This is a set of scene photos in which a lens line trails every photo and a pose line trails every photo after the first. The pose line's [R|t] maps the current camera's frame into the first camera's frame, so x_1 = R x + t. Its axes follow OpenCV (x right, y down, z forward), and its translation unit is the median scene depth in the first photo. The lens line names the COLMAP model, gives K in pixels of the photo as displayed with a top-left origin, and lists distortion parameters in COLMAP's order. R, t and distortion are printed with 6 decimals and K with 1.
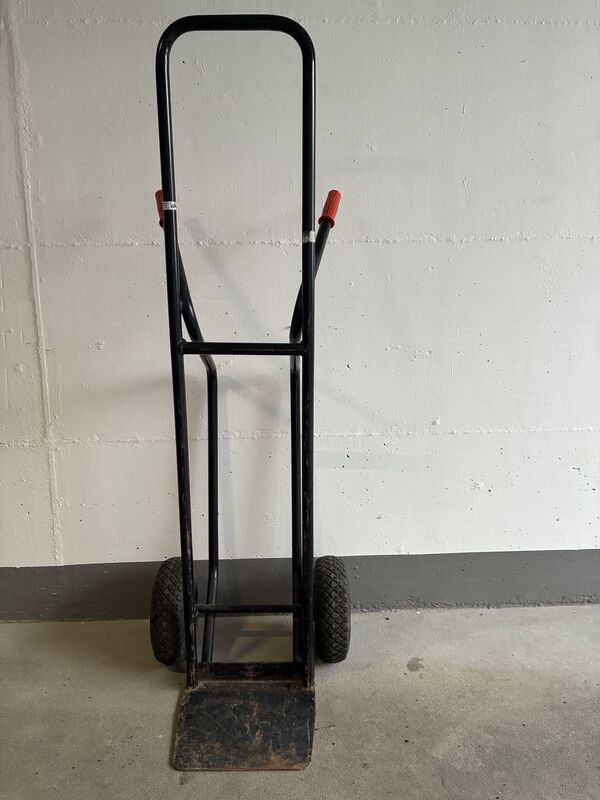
lens RADIAL K [[612.7, 0, 294.5], [0, 612.7, 403.2], [0, 0, 1]] dist [0.089420, -0.080909]
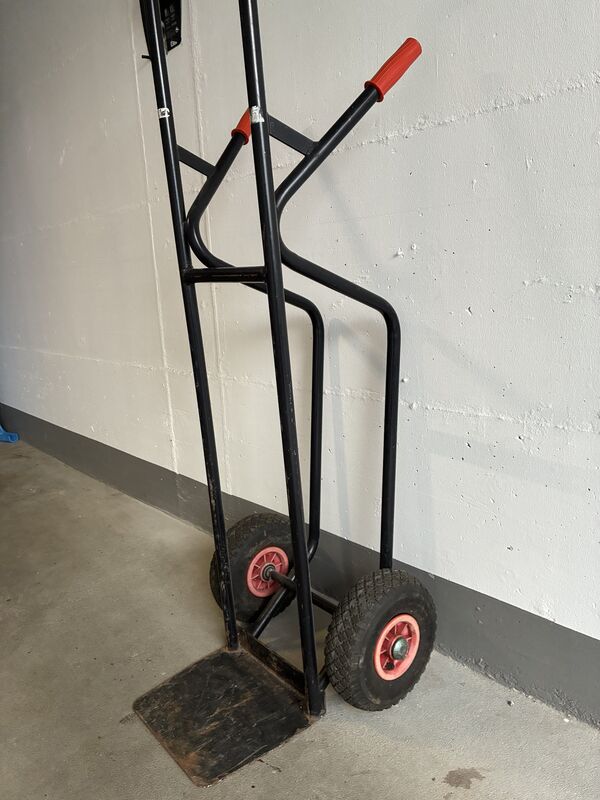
lens RADIAL K [[612.7, 0, 294.5], [0, 612.7, 403.2], [0, 0, 1]] dist [0.089420, -0.080909]
pose [[0.632958, 0.137378, -0.761900, 0.546440], [-0.100647, 0.990380, 0.094962, -0.005272], [0.767616, 0.016576, 0.640696, 0.467672]]
